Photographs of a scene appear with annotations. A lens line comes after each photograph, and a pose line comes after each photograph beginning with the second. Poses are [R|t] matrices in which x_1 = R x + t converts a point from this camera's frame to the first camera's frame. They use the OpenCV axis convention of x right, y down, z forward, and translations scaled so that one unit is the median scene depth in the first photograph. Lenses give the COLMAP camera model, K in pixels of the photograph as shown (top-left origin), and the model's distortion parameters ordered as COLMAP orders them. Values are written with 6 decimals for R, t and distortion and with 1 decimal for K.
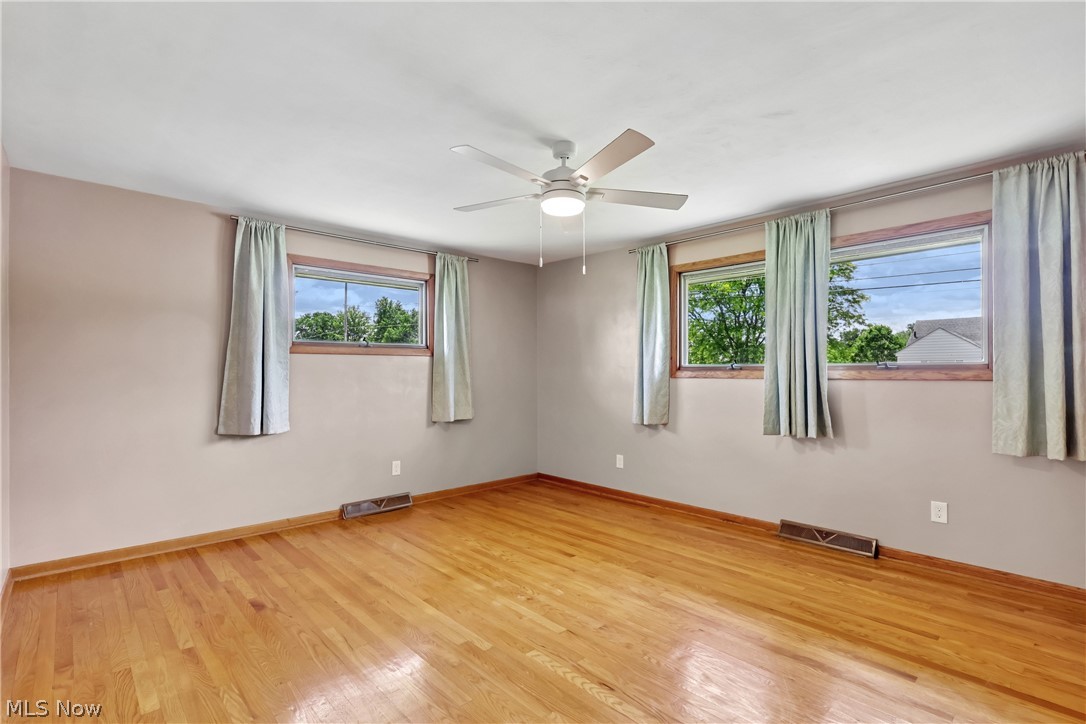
lens RADIAL K [[509.3, 0, 544.3], [0, 509.3, 374.0], [0, 0, 1]] dist [-0.002517, -0.000078]
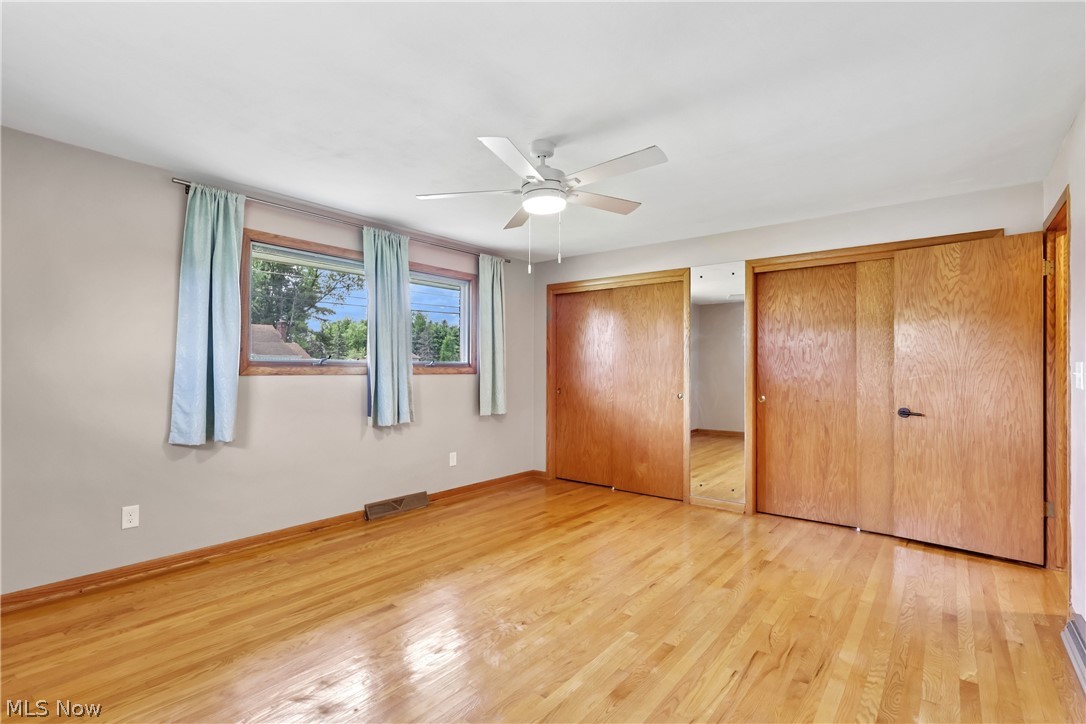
lens RADIAL K [[511.5, 0, 537.8], [0, 511.5, 368.3], [0, 0, 1]] dist [-0.009592, 0.000511]
pose [[-0.139217, 0.000680, 0.990262, -0.718423], [-0.000492, 1.000000, -0.000756, -0.003328], [-0.990262, -0.000593, -0.139217, 0.860425]]
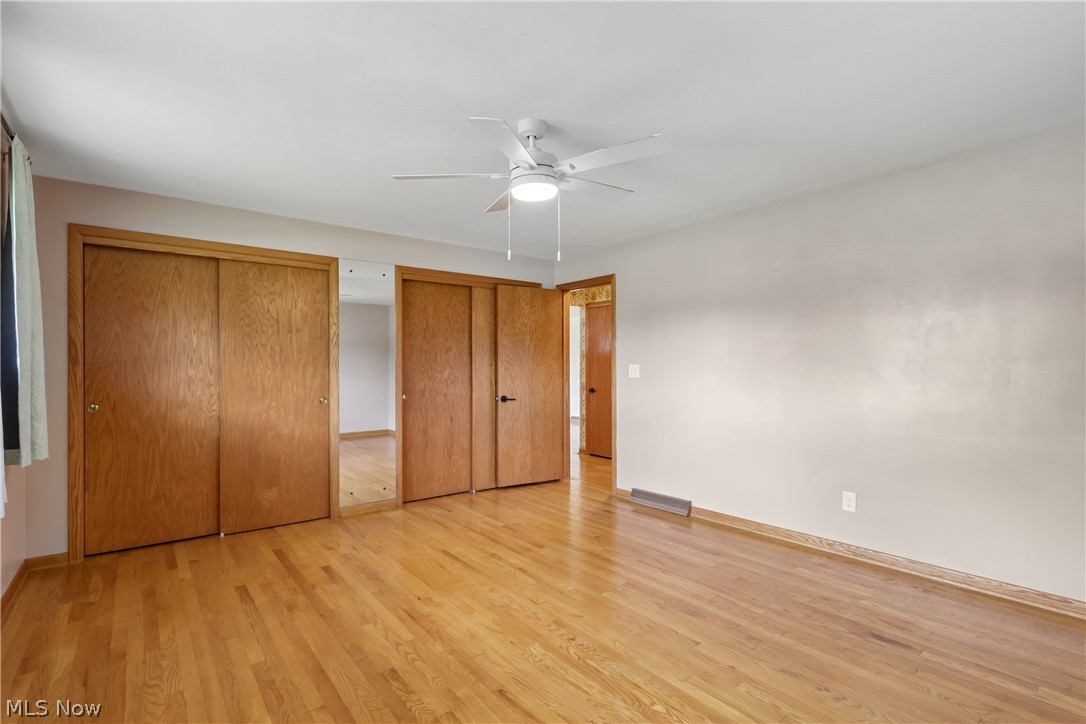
lens RADIAL K [[511.5, 0, 537.8], [0, 511.5, 368.3], [0, 0, 1]] dist [-0.009592, 0.000511]
pose [[-0.995572, 0.003879, 0.093923, -0.041416], [0.004048, 0.999991, 0.001610, -0.005625], [-0.093916, 0.001983, -0.995578, 1.442255]]
